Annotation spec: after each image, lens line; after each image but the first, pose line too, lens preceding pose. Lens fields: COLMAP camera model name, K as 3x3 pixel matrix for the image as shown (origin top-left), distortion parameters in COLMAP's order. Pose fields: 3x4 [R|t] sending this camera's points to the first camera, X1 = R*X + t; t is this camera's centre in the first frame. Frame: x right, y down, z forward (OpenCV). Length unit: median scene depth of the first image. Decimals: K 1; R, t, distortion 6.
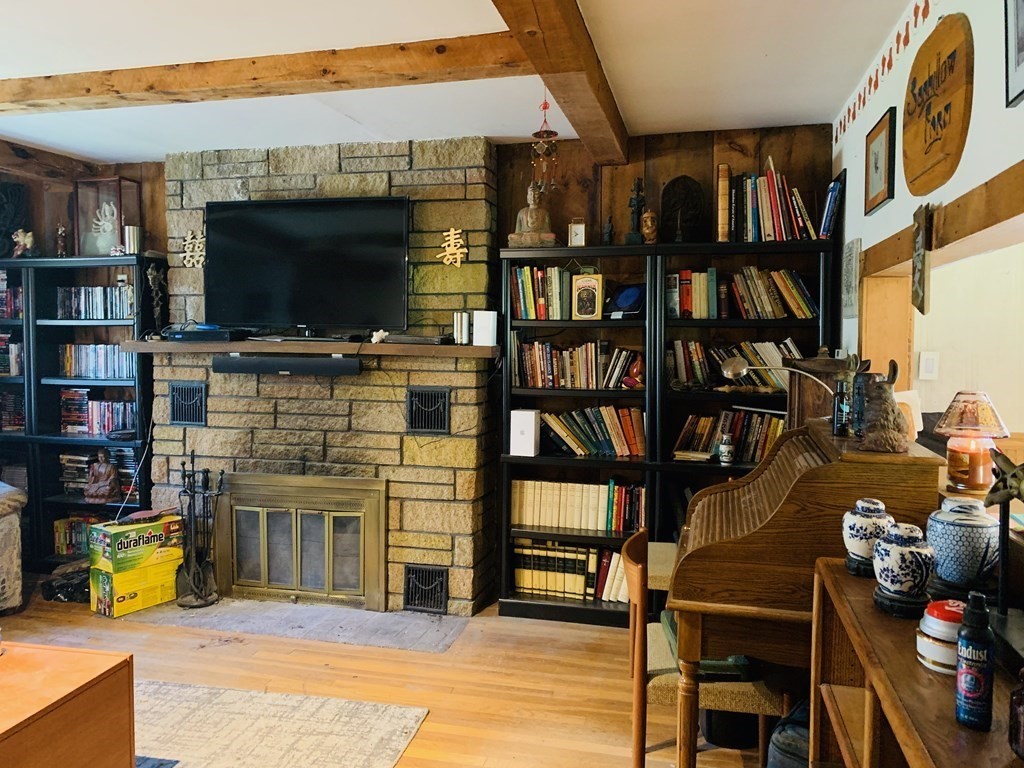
lens RADIAL K [[797.6, 0, 505.5], [0, 797.6, 380.6], [0, 0, 1]] dist [0.017652, -0.007480]
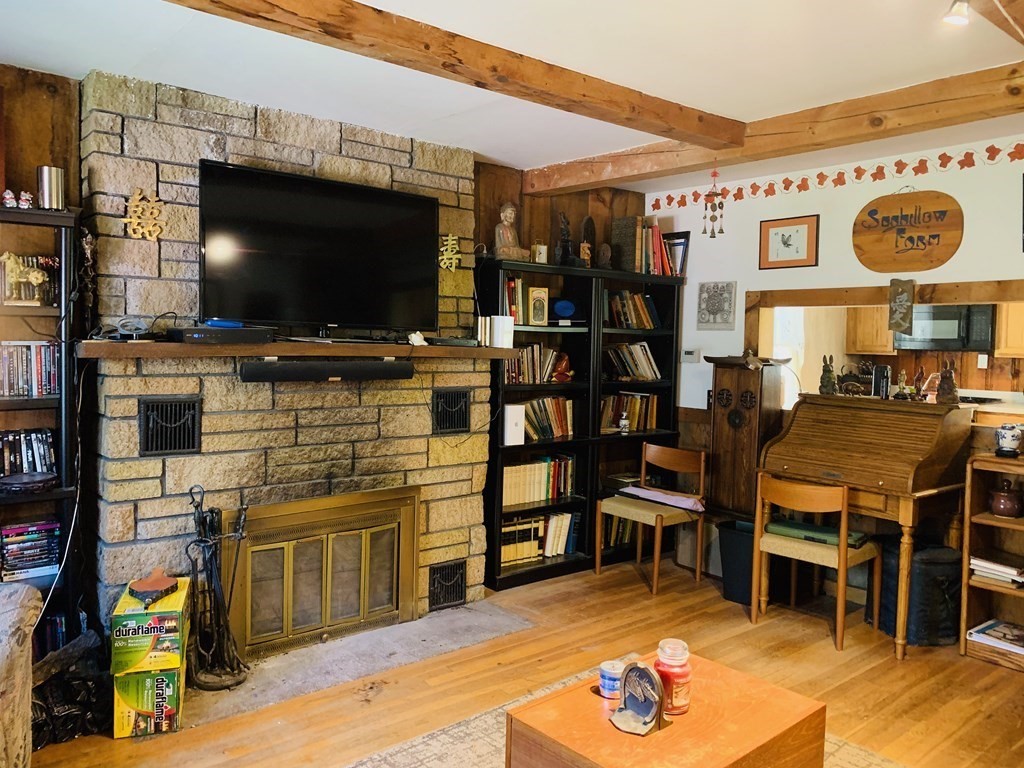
lens RADIAL K [[797.6, 0, 504.9], [0, 797.6, 382.7], [0, 0, 1]] dist [0.017652, -0.007480]
pose [[0.586418, -0.039302, 0.809055, -0.869349], [0.026697, 0.999217, 0.029189, -0.026196], [-0.809569, 0.004483, 0.587008, 0.336049]]
